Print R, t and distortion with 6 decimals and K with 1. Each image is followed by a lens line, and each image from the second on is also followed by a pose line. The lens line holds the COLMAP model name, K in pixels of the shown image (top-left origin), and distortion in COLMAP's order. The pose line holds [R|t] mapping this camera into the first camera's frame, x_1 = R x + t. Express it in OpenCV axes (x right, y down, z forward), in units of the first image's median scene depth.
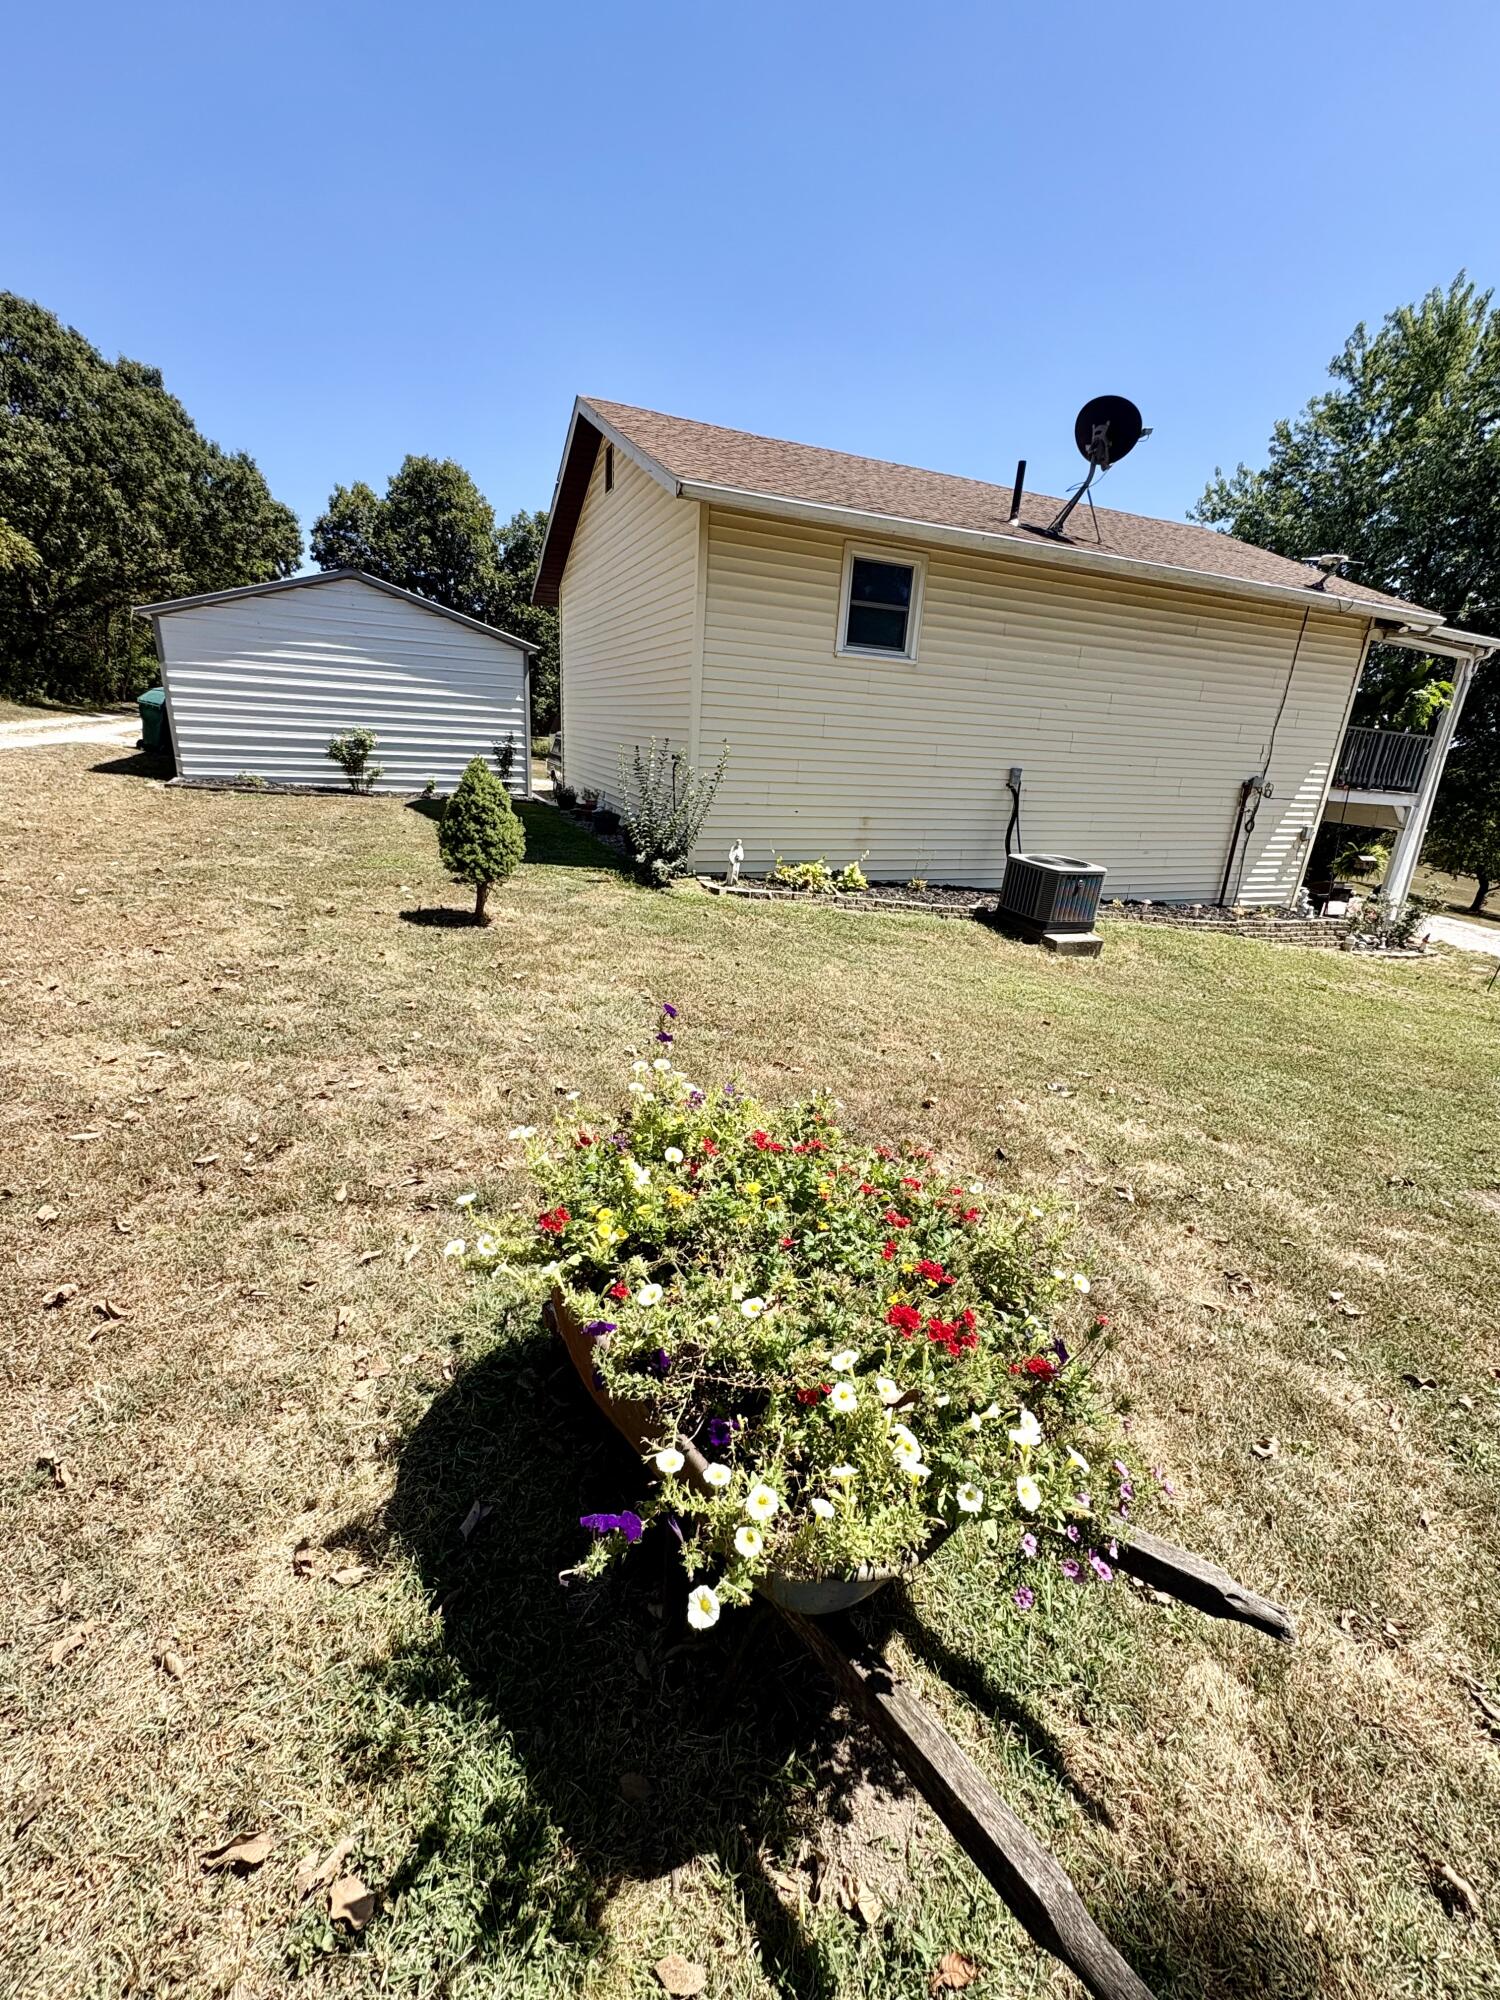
lens RADIAL K [[801.1, 0, 747.2], [0, 801.1, 1000.1], [0, 0, 1]] dist [0.001609, 0.000177]
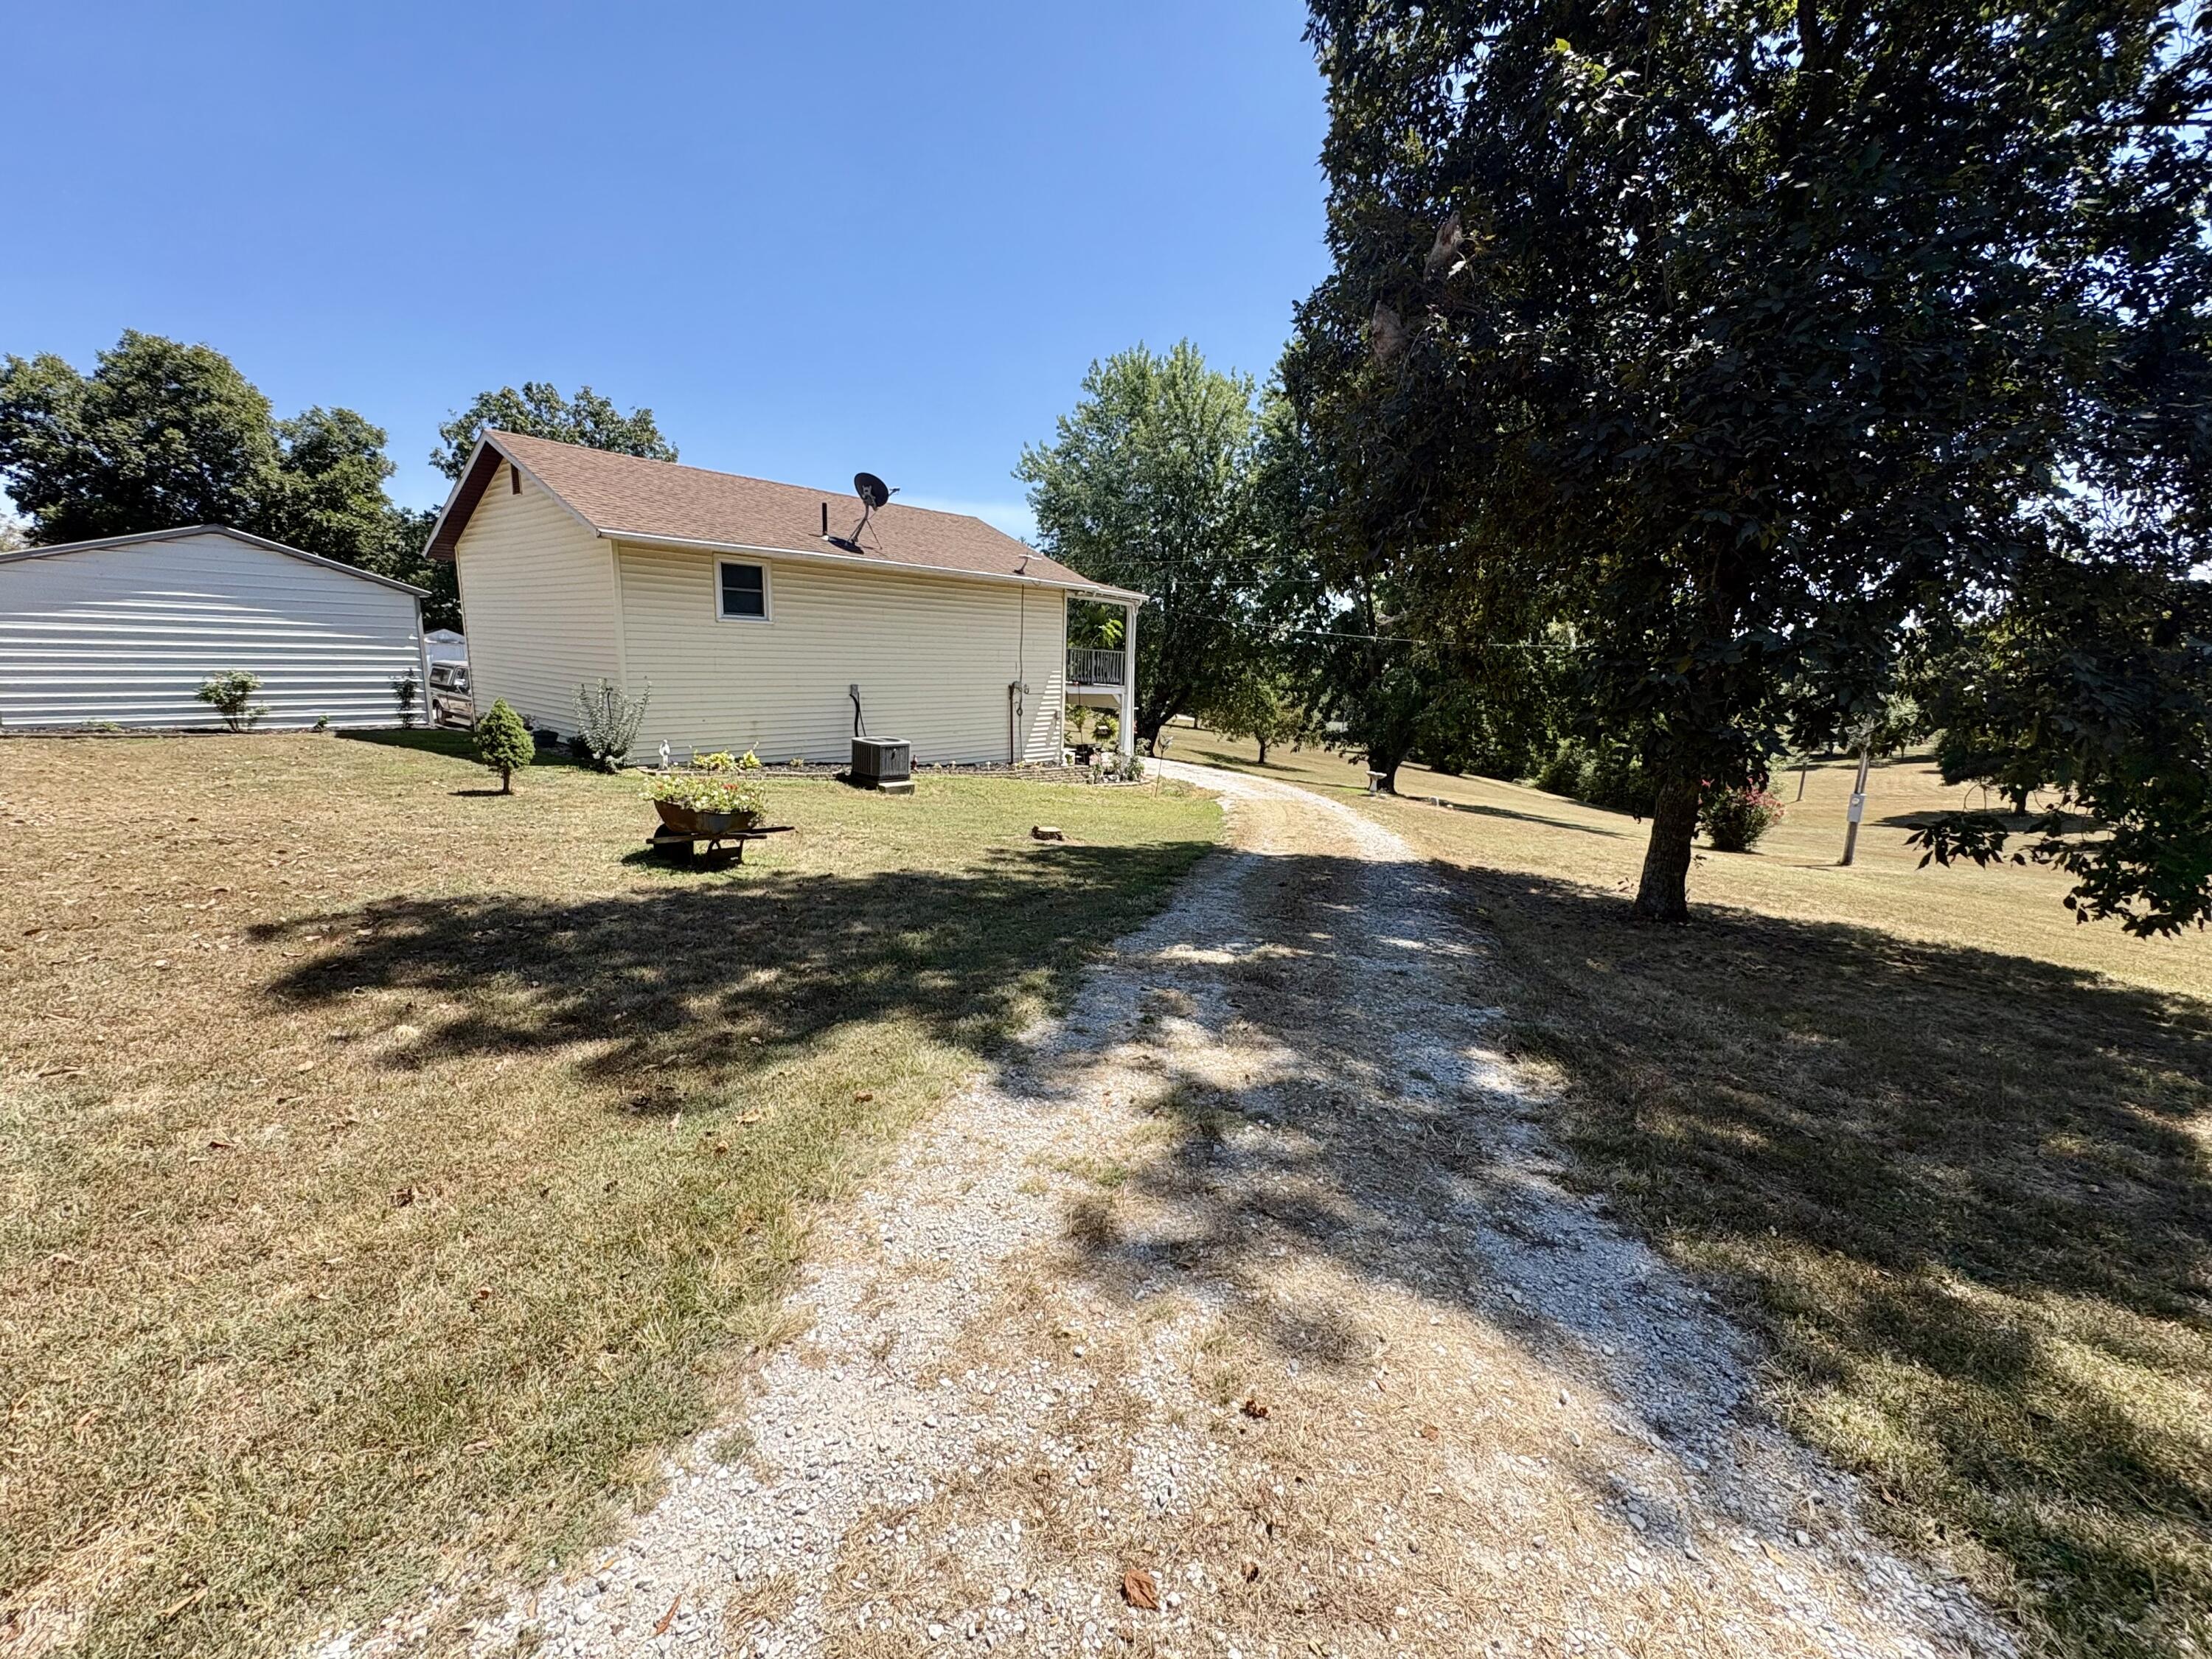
lens RADIAL K [[886.0, 0, 1110.5], [0, 886.0, 834.5], [0, 0, 1]] dist [0.001609, 0.000177]
pose [[0.884353, -0.122077, 0.450575, -0.028429], [0.165501, 0.984497, -0.058097, 0.145447], [-0.436497, 0.125949, 0.890846, -0.577089]]
